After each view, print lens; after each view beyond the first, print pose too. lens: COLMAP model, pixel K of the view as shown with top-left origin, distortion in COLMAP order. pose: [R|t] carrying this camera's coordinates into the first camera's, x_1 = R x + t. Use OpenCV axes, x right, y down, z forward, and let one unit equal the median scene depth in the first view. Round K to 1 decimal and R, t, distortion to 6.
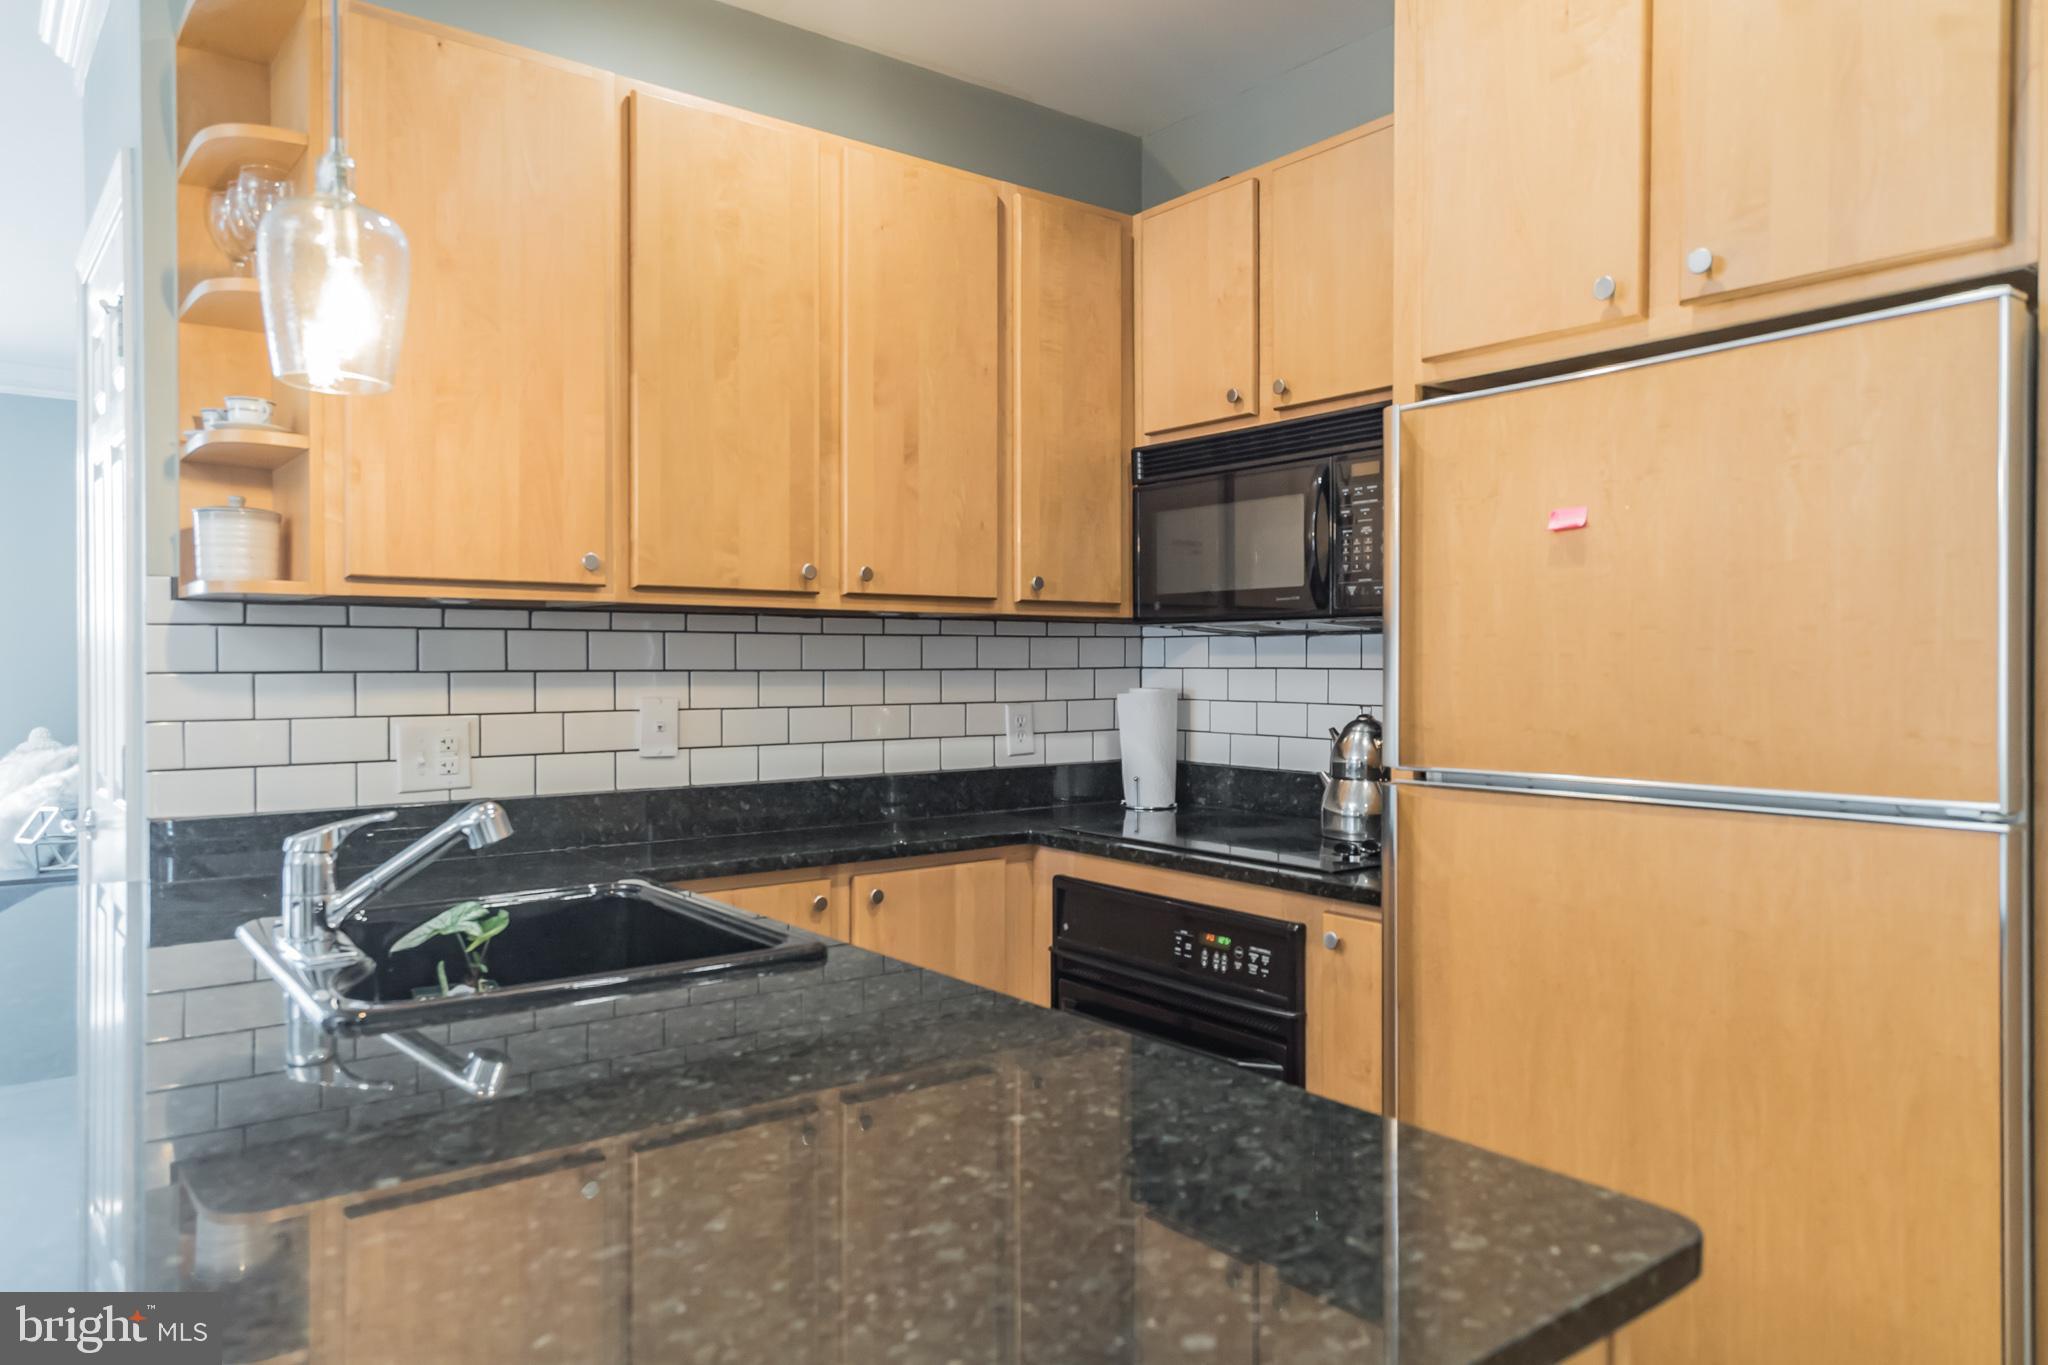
lens RADIAL K [[1364.2, 0, 1022.3], [0, 1364.2, 678.5], [0, 0, 1]] dist [0.002189, 0.000673]
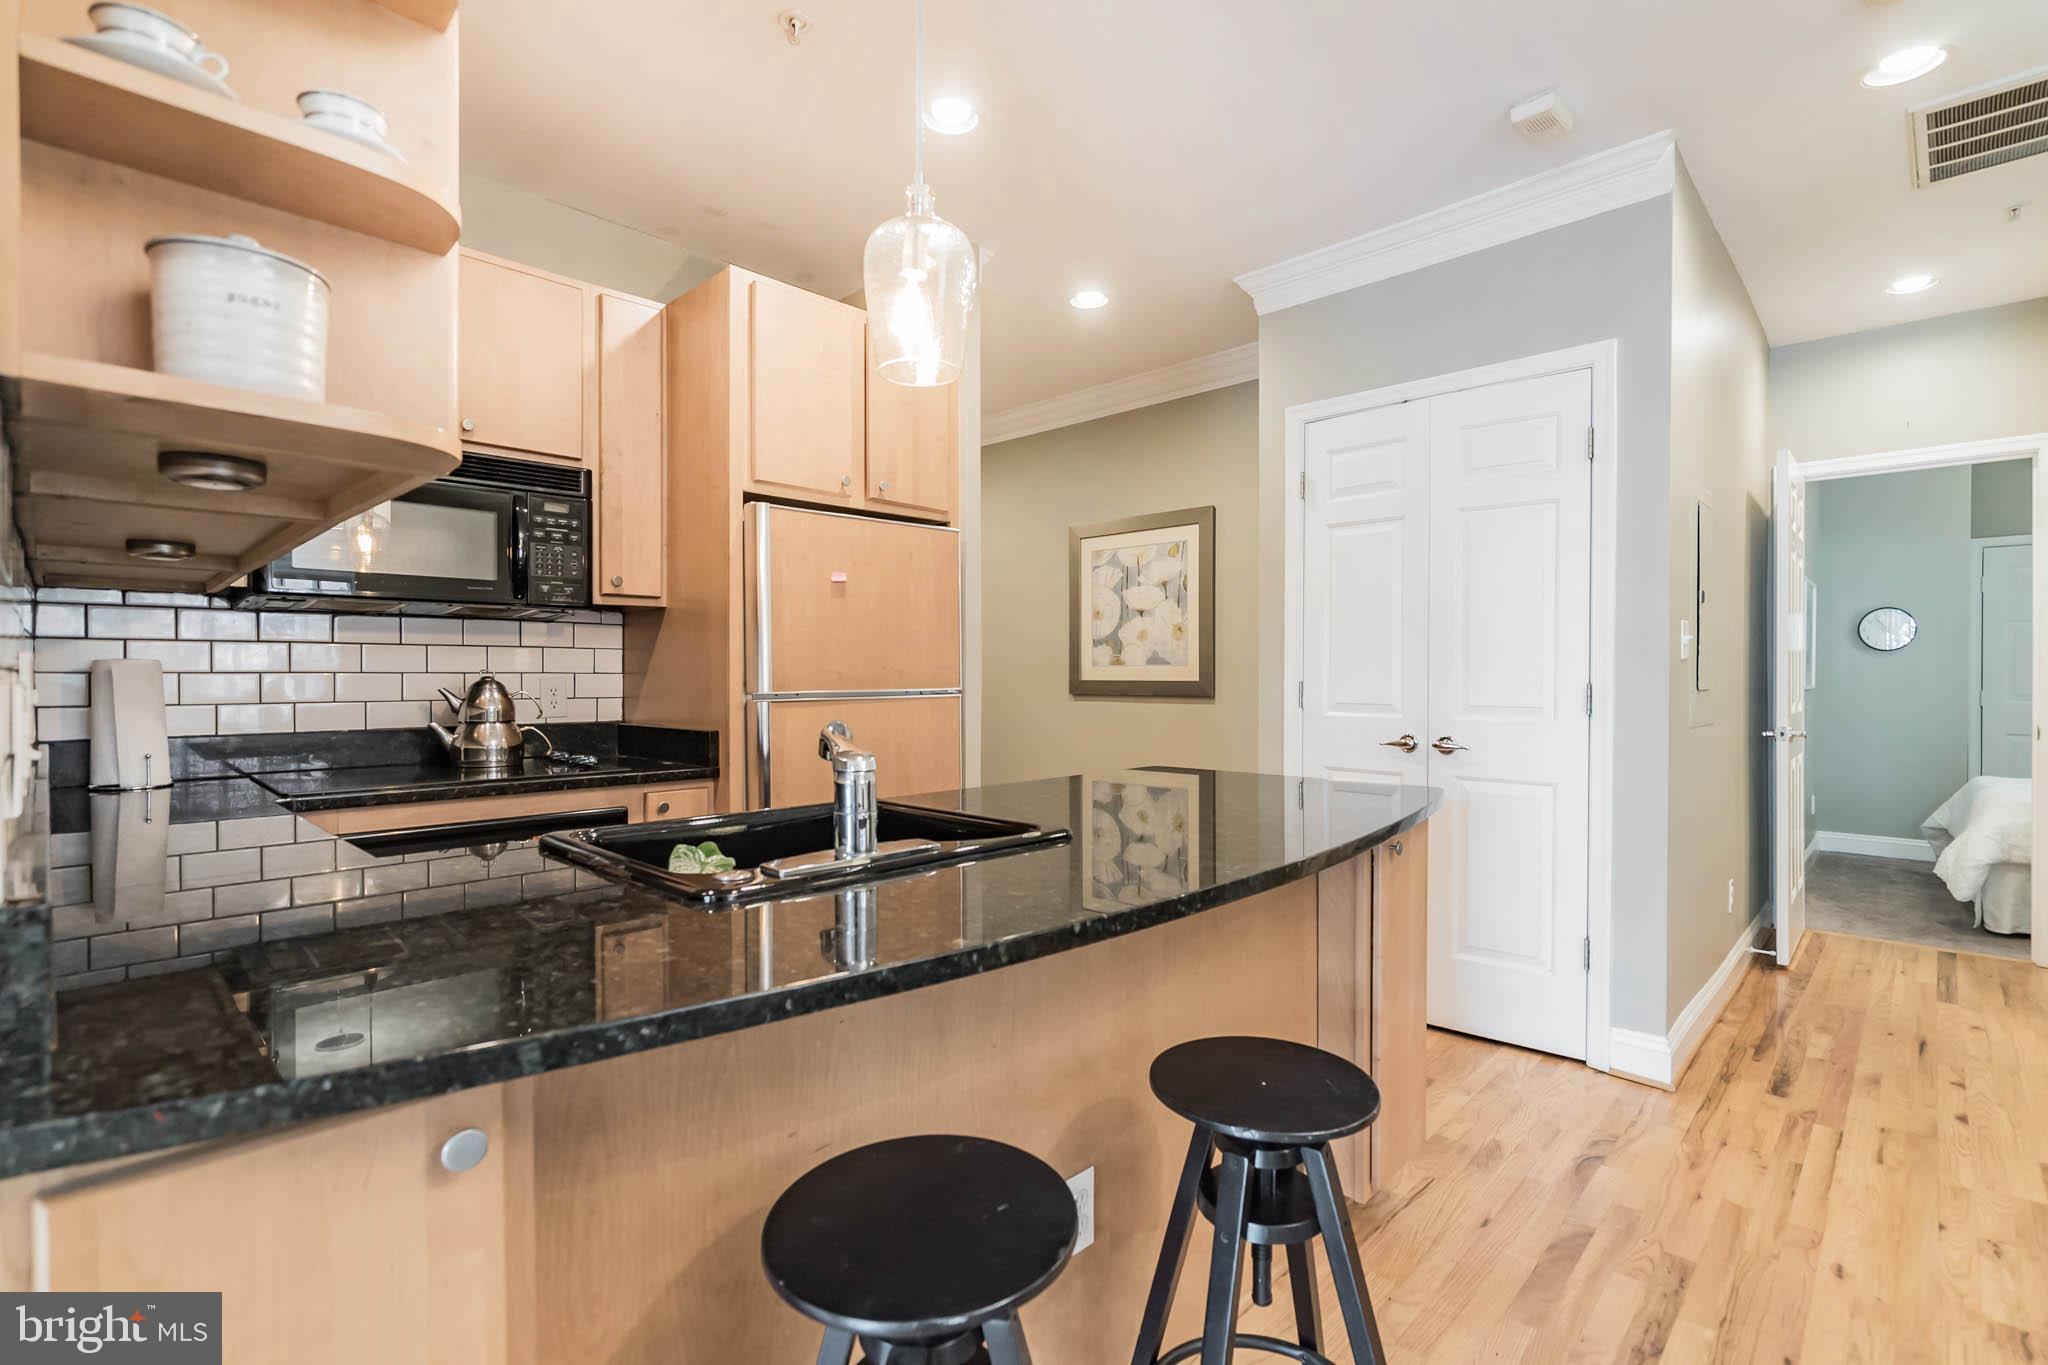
lens RADIAL K [[946.2, 0, 1019.2], [0, 946.2, 678.5], [0, 0, 1]] dist [-0.000534, 0.000617]
pose [[-0.165120, 0.003750, 0.986266, -0.833697], [0.017413, 0.999848, -0.000887, 0.040534], [-0.986120, 0.017028, -0.165160, 0.670411]]
